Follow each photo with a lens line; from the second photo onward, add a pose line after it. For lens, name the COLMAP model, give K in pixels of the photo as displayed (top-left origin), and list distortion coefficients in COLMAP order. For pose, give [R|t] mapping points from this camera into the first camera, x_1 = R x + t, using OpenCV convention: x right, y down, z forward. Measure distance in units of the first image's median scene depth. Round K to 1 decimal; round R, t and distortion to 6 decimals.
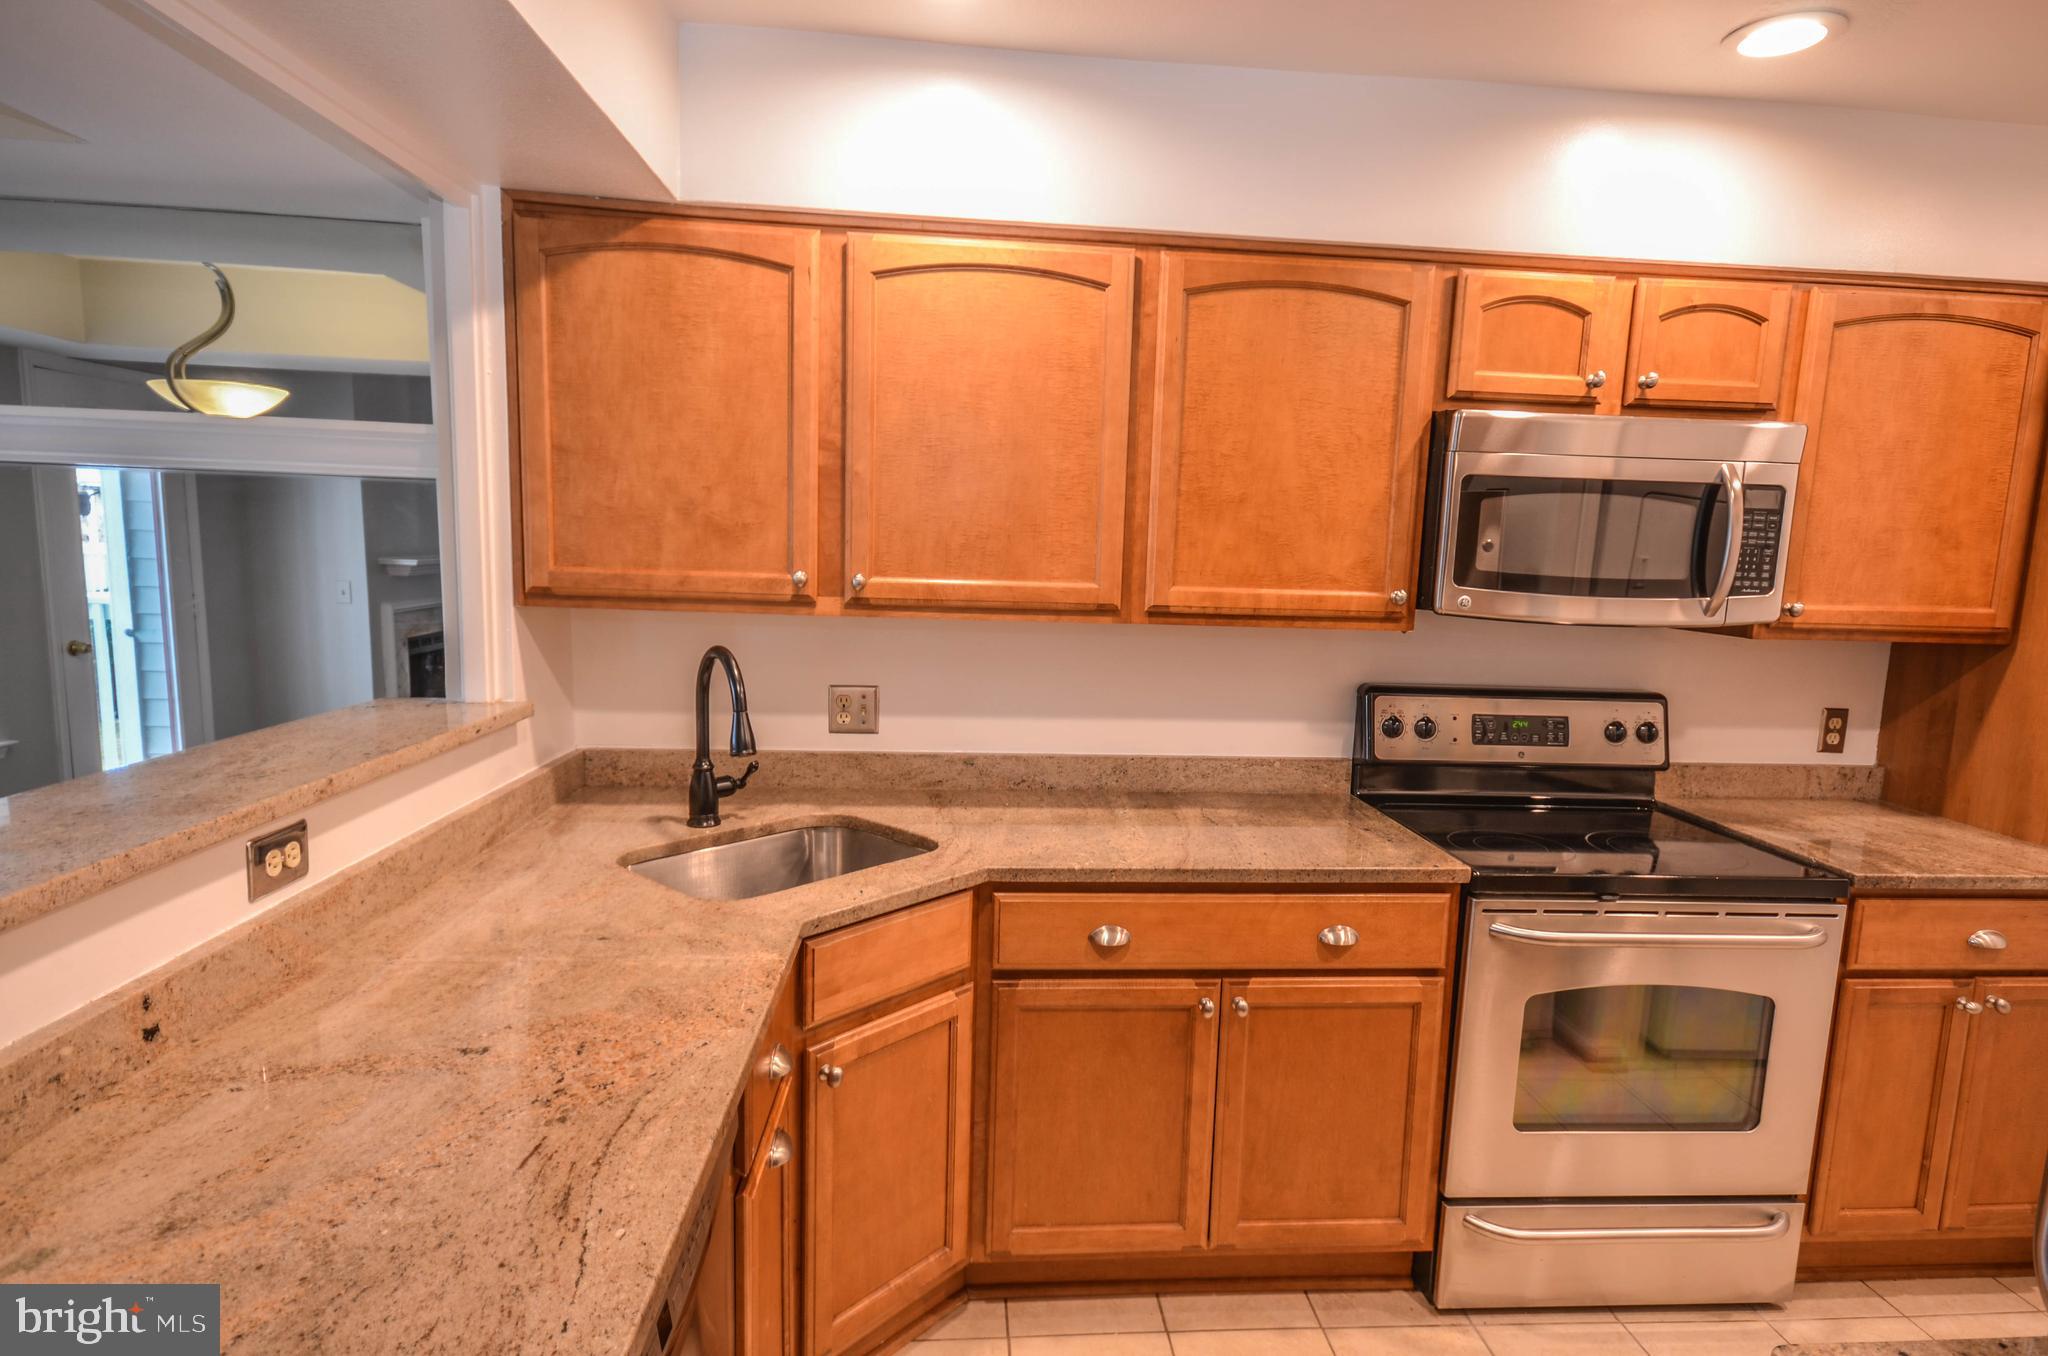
lens RADIAL K [[1079.1, 0, 1043.6], [0, 1079.1, 680.1], [0, 0, 1]] dist [0.003273, 0.002517]
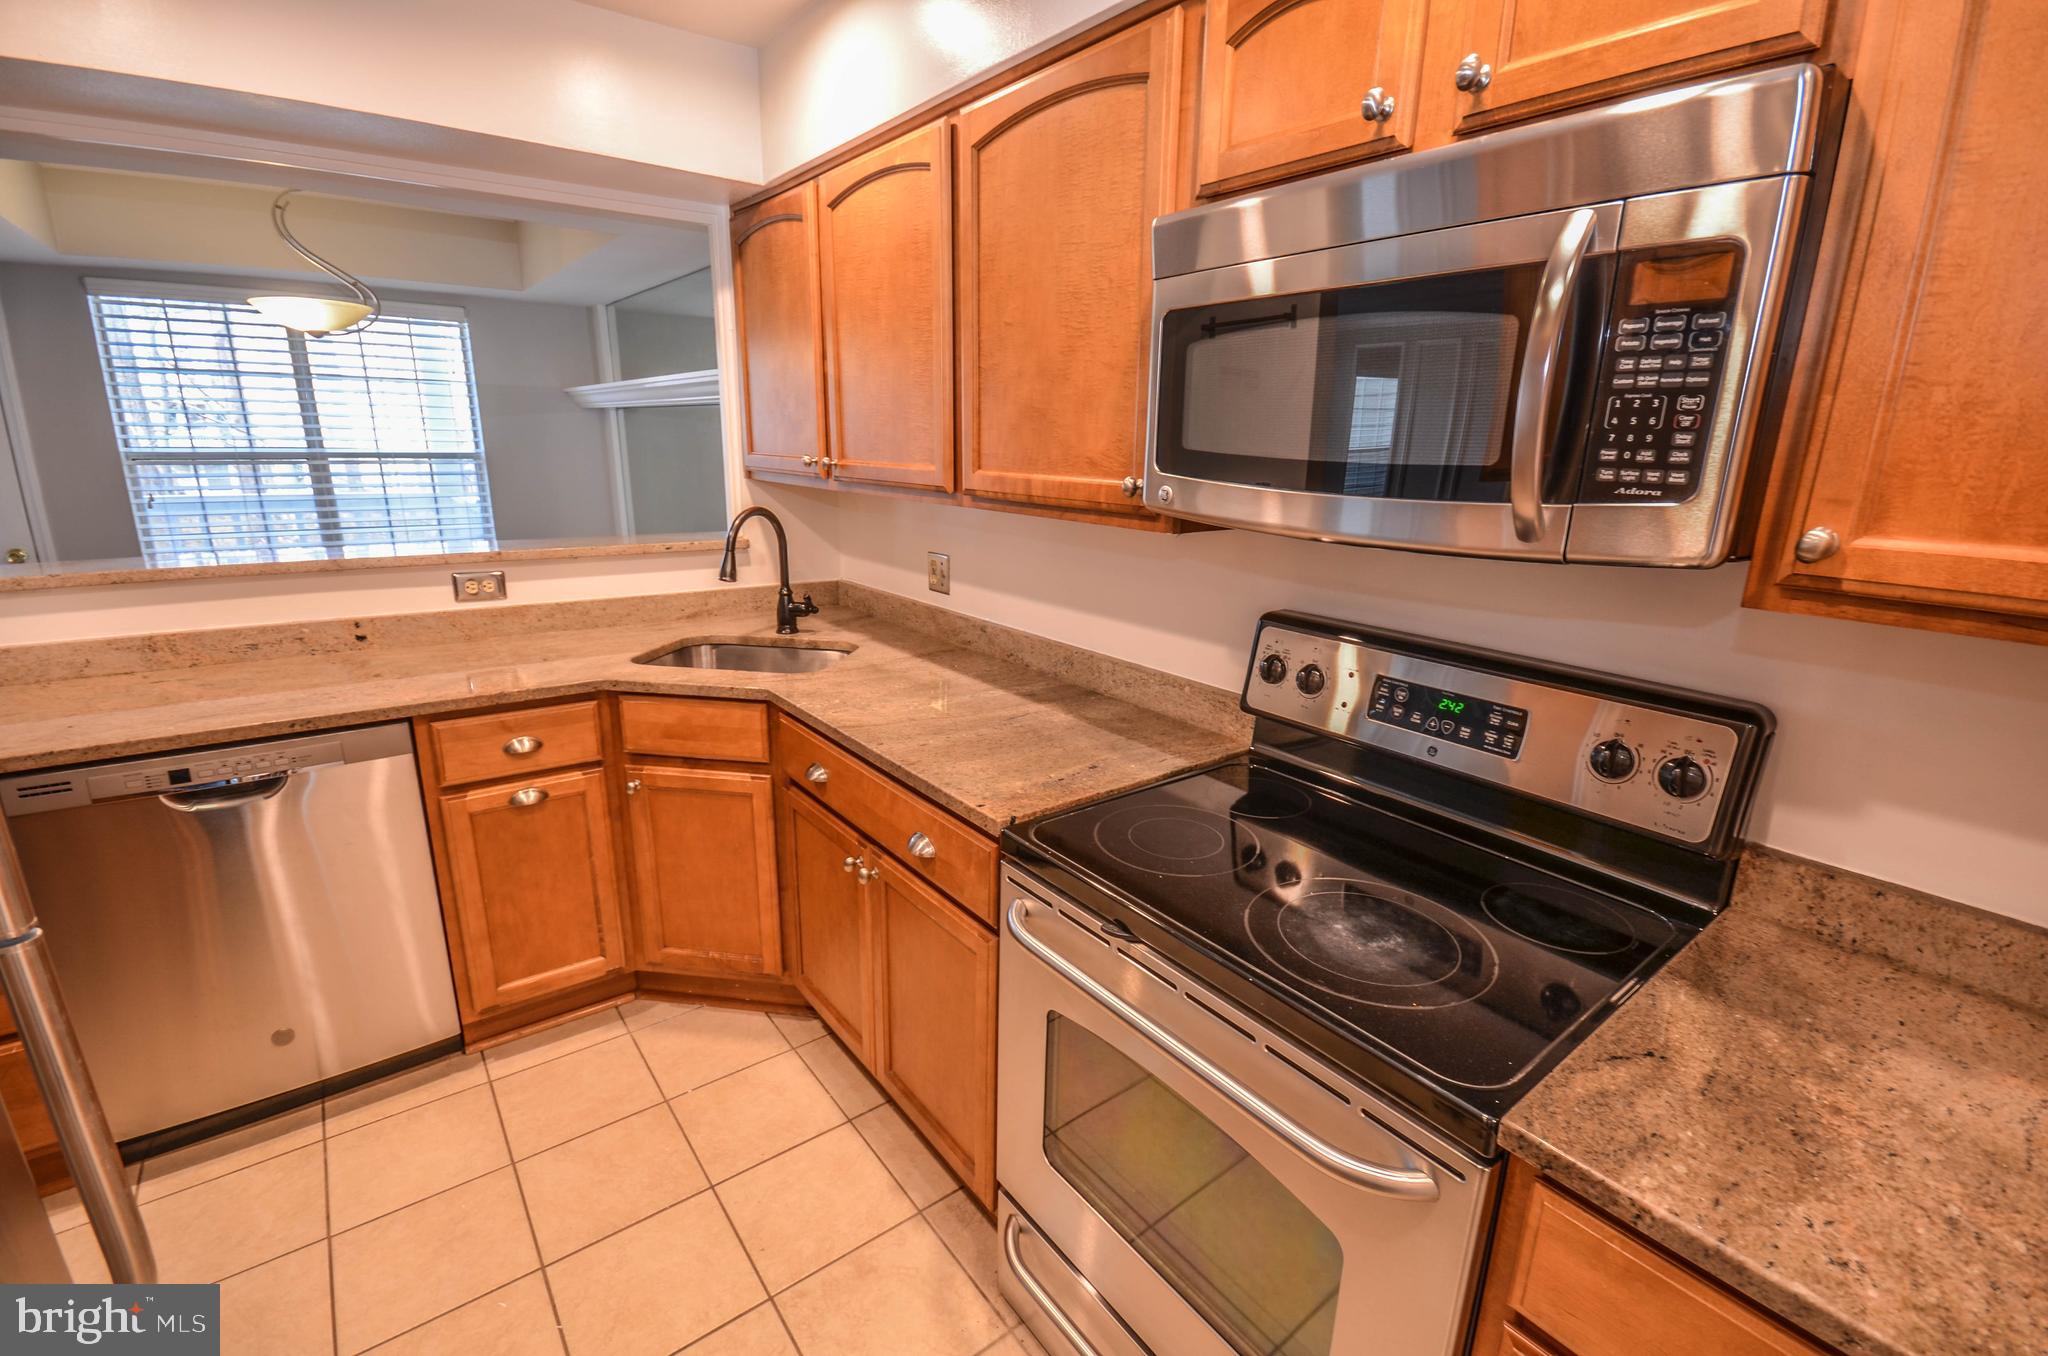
lens RADIAL K [[899.6, 0, 1050.1], [0, 899.6, 677.4], [0, 0, 1]] dist [-0.003909, -0.004305]
pose [[0.553111, 0.194951, -0.809977, 0.842163], [-0.109972, 0.980813, 0.160973, -0.039533], [0.825817, 0.000039, 0.563938, 0.581798]]
